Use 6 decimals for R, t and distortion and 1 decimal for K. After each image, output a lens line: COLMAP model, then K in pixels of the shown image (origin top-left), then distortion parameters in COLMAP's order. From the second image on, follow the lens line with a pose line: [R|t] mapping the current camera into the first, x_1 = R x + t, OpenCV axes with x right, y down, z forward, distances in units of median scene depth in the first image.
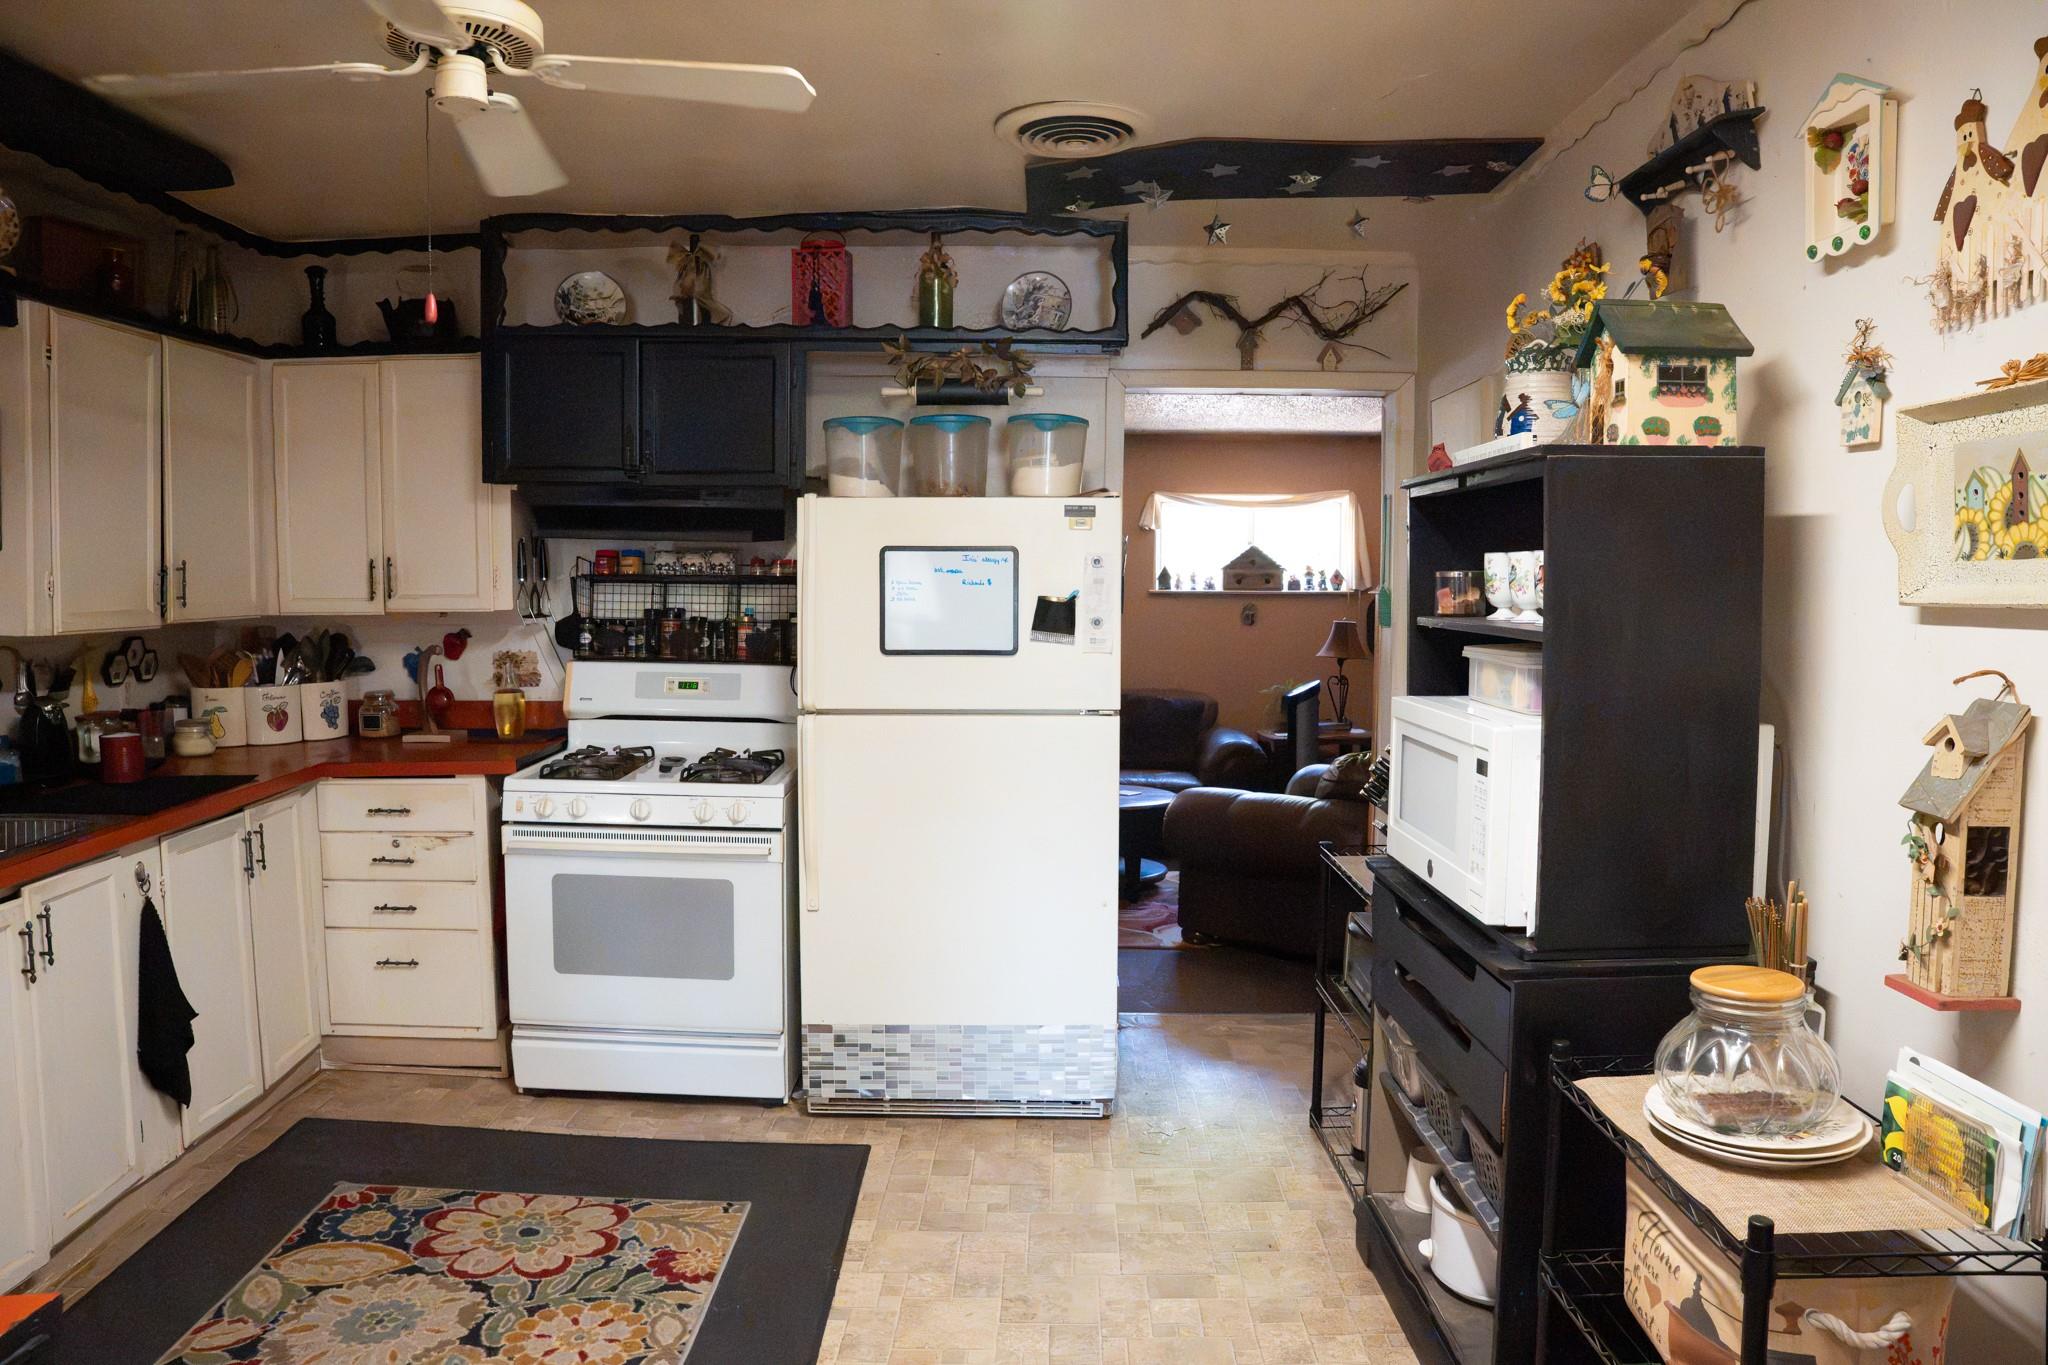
lens RADIAL K [[1402.4, 0, 1016.6], [0, 1402.4, 685.3], [0, 0, 1]] dist [-0.177001, 0.133851]
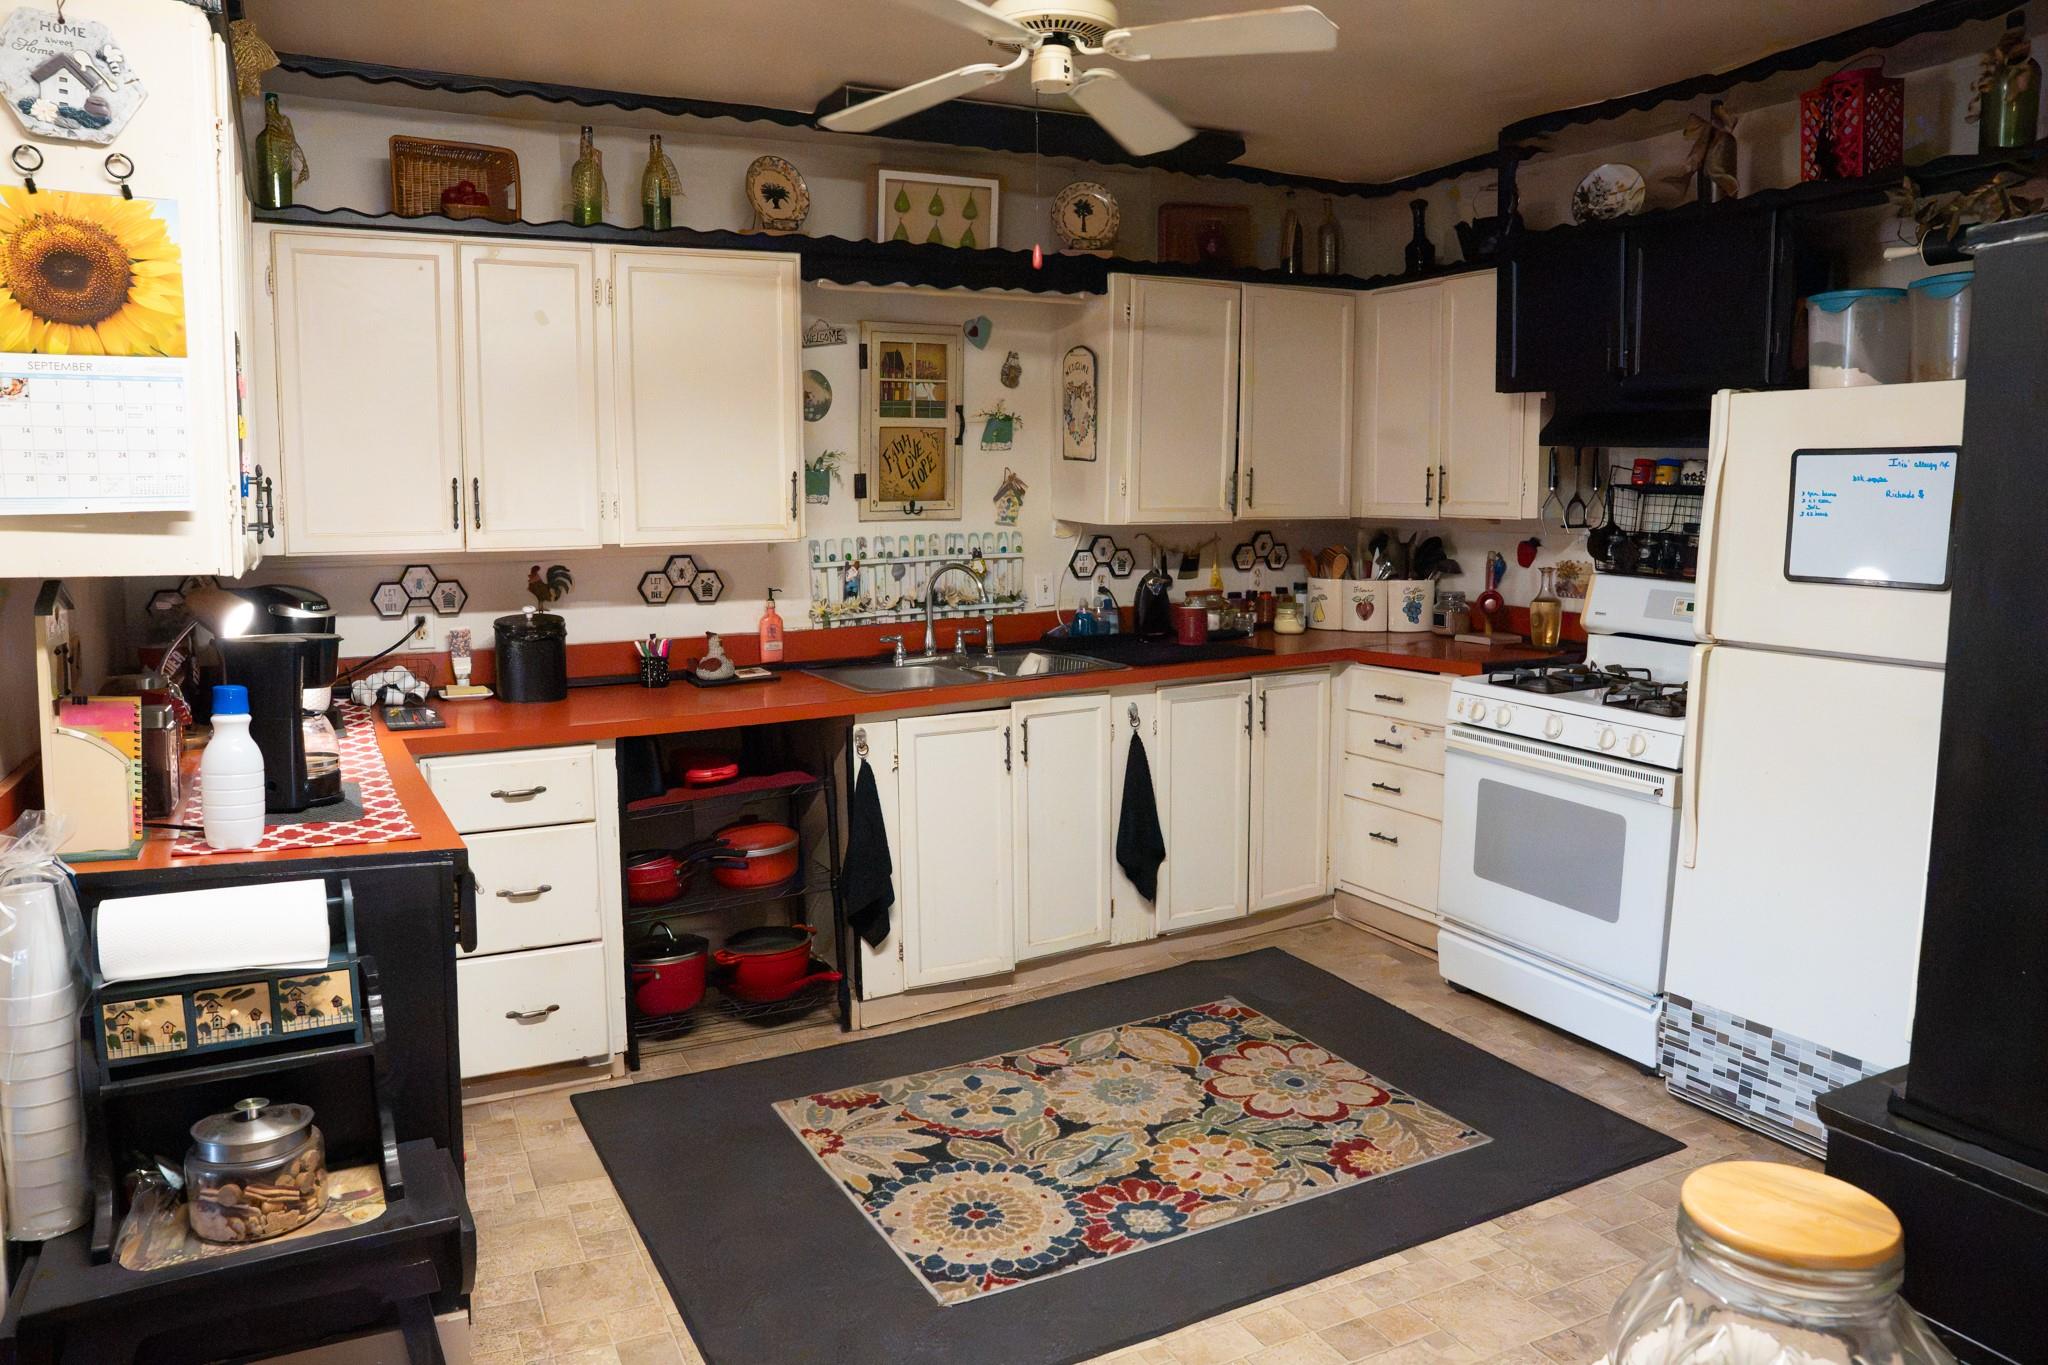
lens RADIAL K [[1402.4, 0, 1016.6], [0, 1402.4, 685.3], [0, 0, 1]] dist [-0.177001, 0.133851]
pose [[0.462019, 0.118364, -0.878936, 0.389902], [-0.065699, 0.992899, 0.099176, -0.009071], [0.884433, 0.011924, 0.466514, 0.221330]]
